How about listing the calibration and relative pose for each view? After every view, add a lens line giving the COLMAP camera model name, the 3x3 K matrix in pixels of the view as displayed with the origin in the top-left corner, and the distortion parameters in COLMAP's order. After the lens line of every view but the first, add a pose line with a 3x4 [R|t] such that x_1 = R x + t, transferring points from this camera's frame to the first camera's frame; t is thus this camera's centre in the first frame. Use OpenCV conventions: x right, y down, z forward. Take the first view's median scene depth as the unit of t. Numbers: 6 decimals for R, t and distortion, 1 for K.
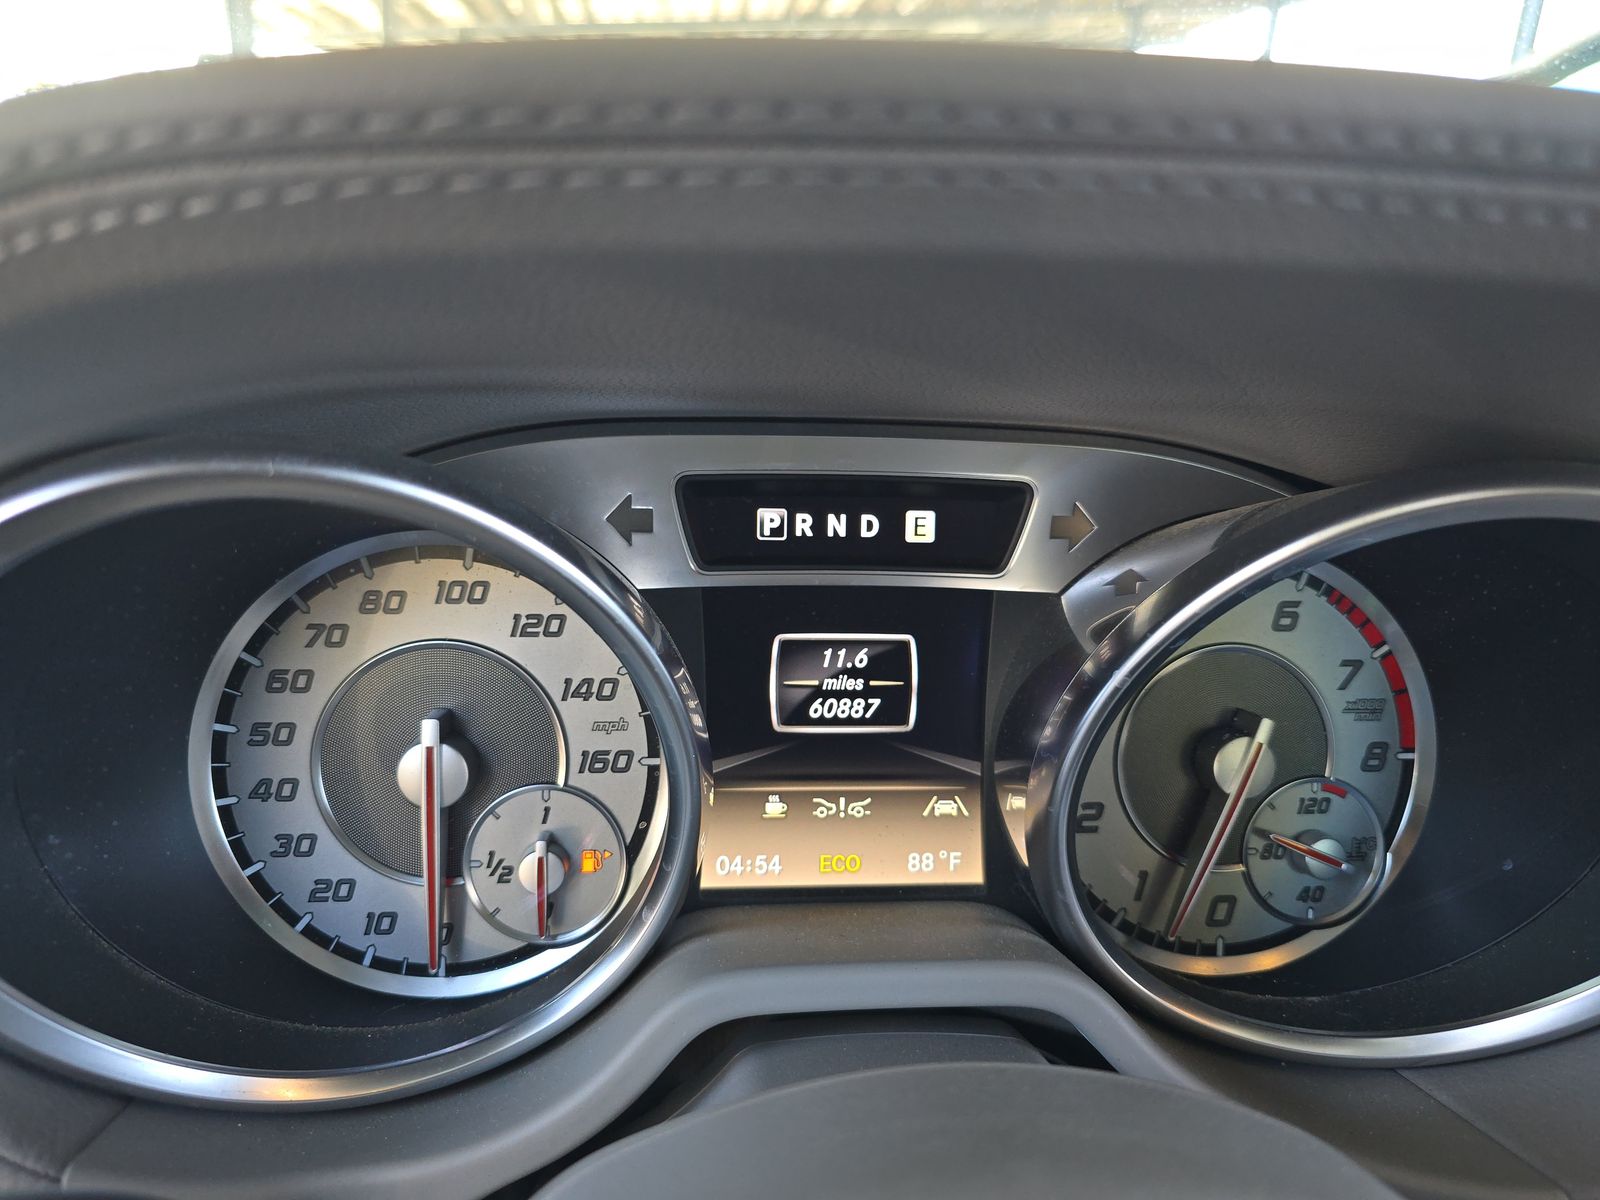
lens RADIAL K [[1064.9, 0, 808.9], [0, 1064.9, 597.7], [0, 0, 1]] dist [0.035329, -0.032197]
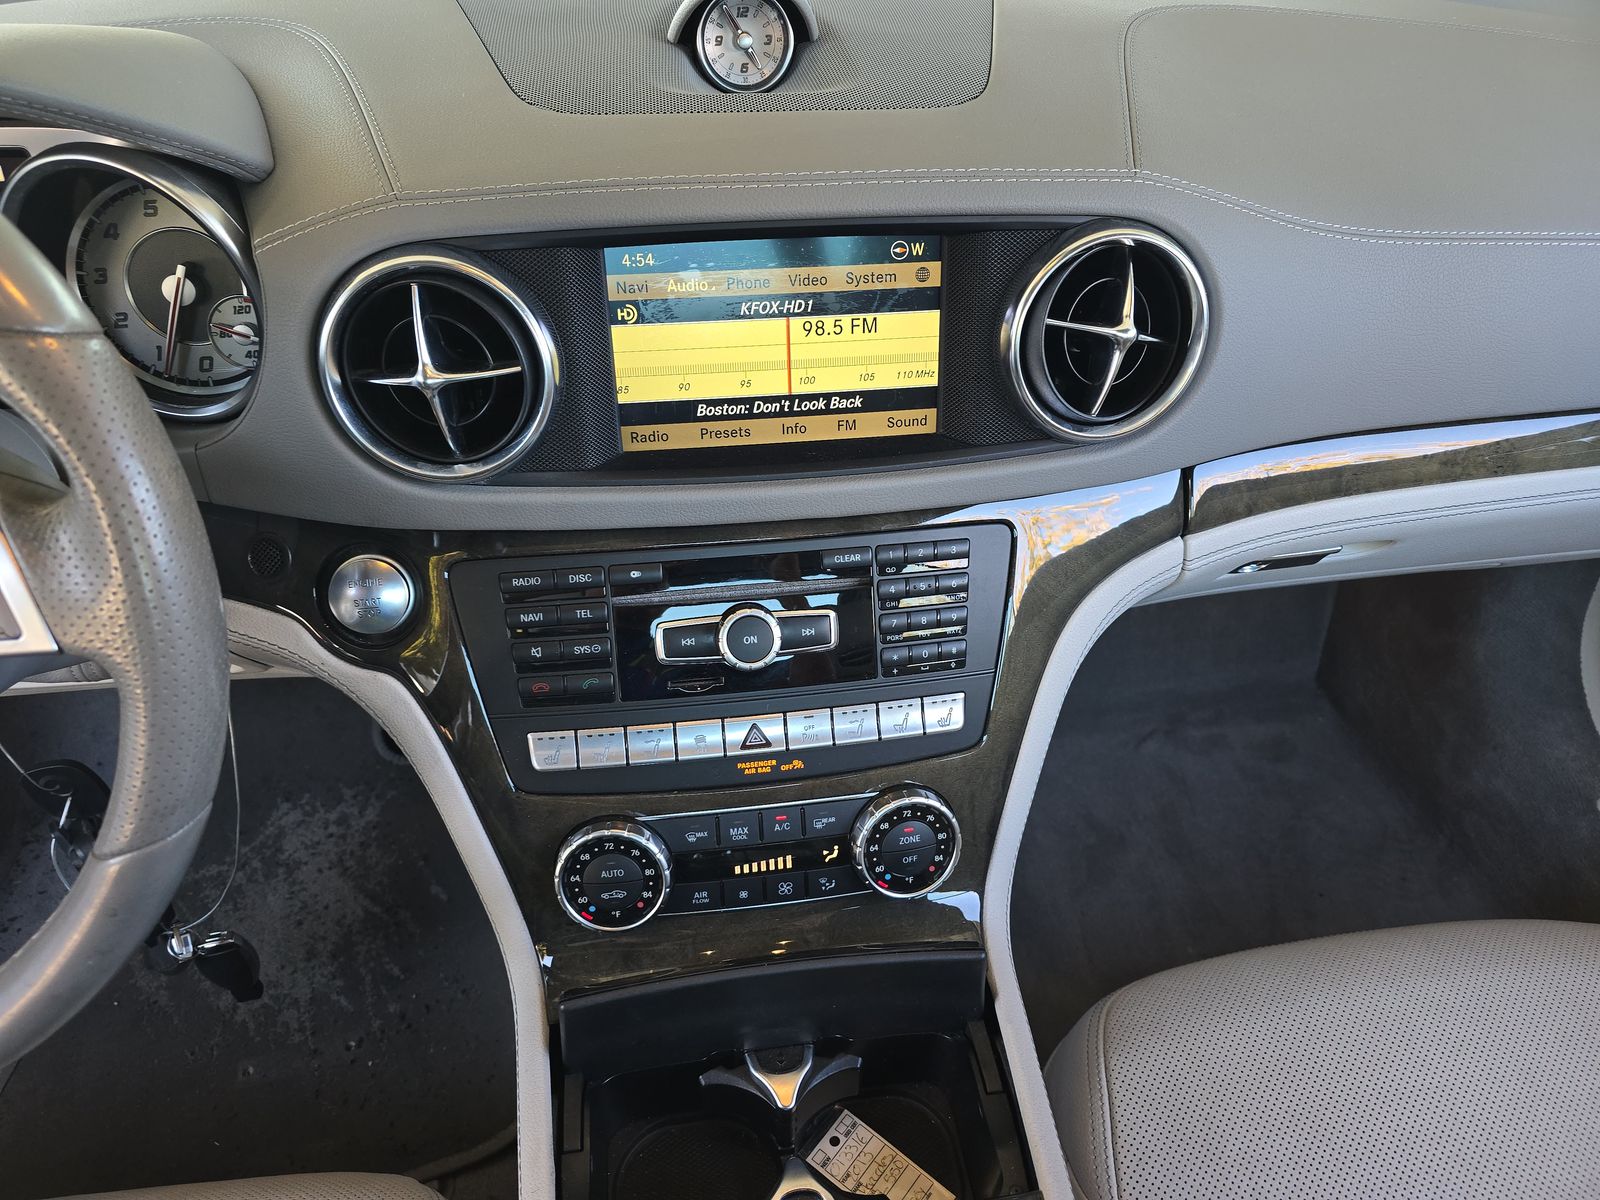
lens RADIAL K [[1040.1, 0, 798.7], [0, 1040.1, 592.6], [0, 0, 1]] dist [0.083401, -0.092891]
pose [[0.998631, -0.051393, -0.009729, 1.614211], [0.051686, 0.941043, 0.334316, 0.087849], [-0.008026, -0.334362, 0.942411, -1.147736]]
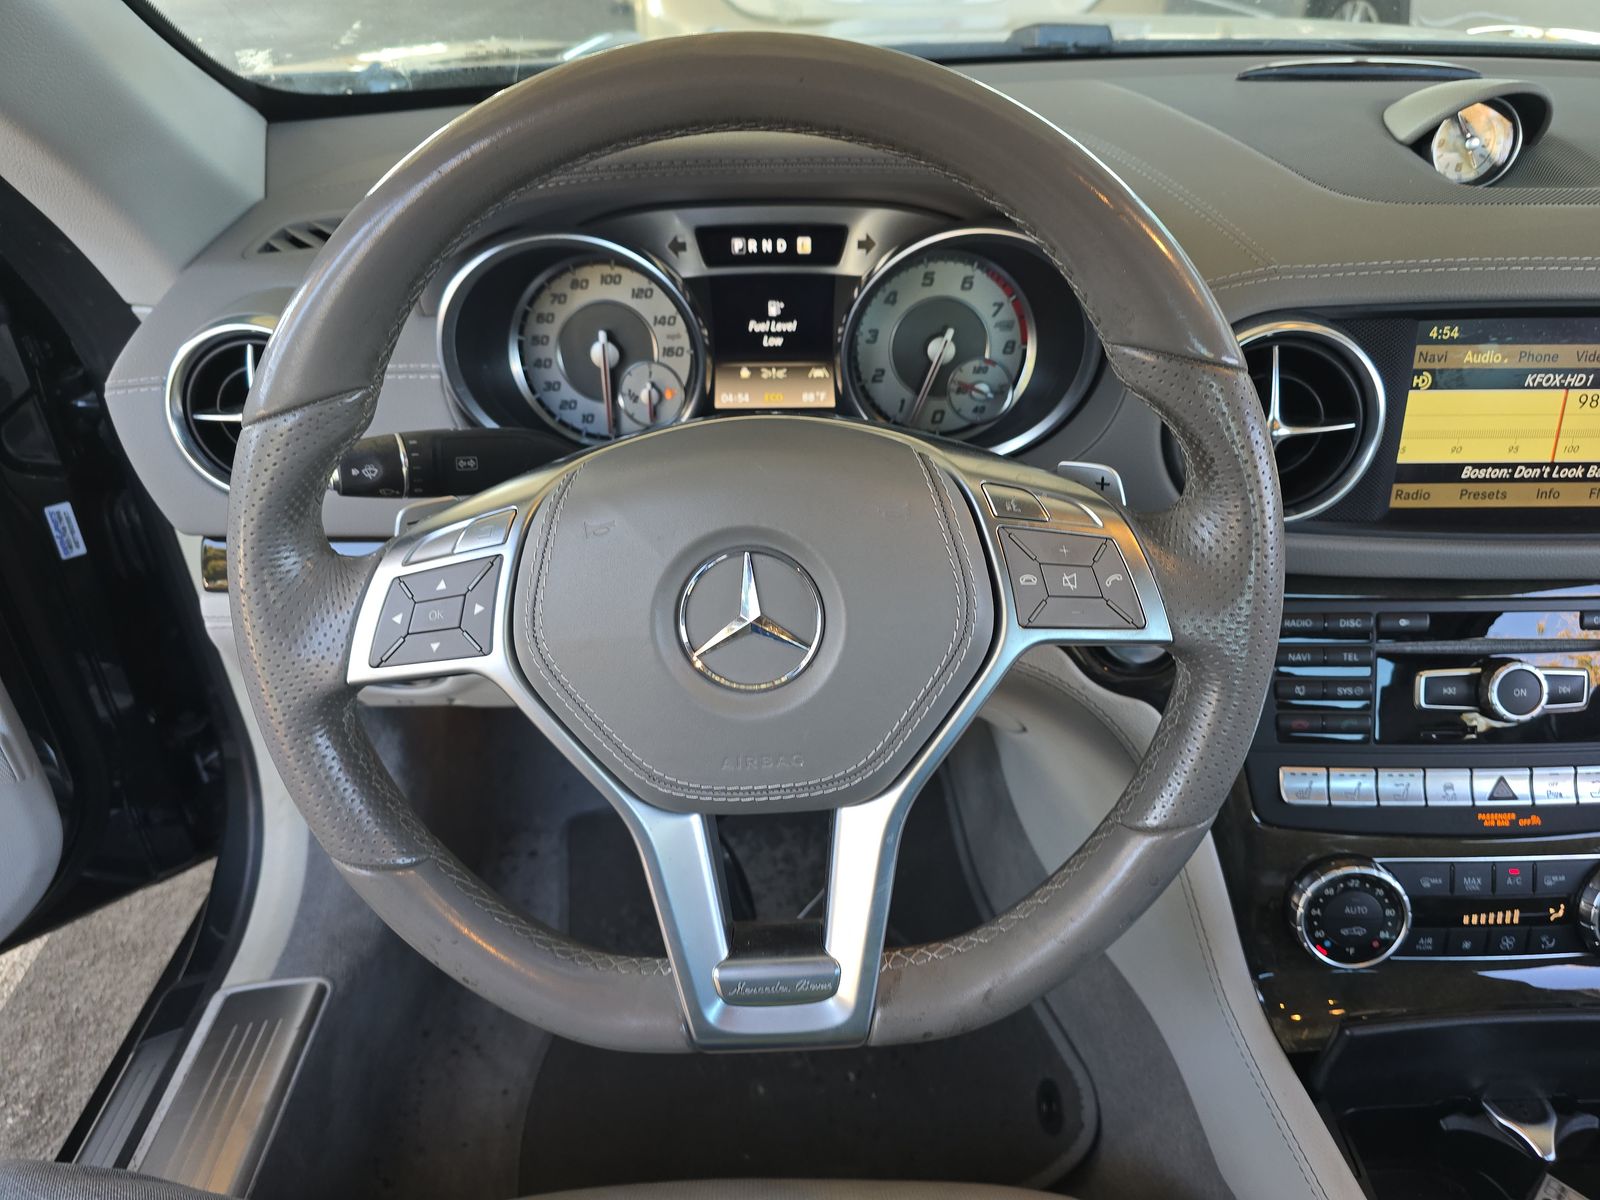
lens RADIAL K [[1064.9, 0, 808.9], [0, 1064.9, 597.7], [0, 0, 1]] dist [0.035329, -0.032197]
pose [[0.994776, 0.006851, -0.101856, 0.364796], [0.019120, 0.967586, 0.251817, 0.089507], [0.100279, -0.252448, 0.962400, -1.431078]]
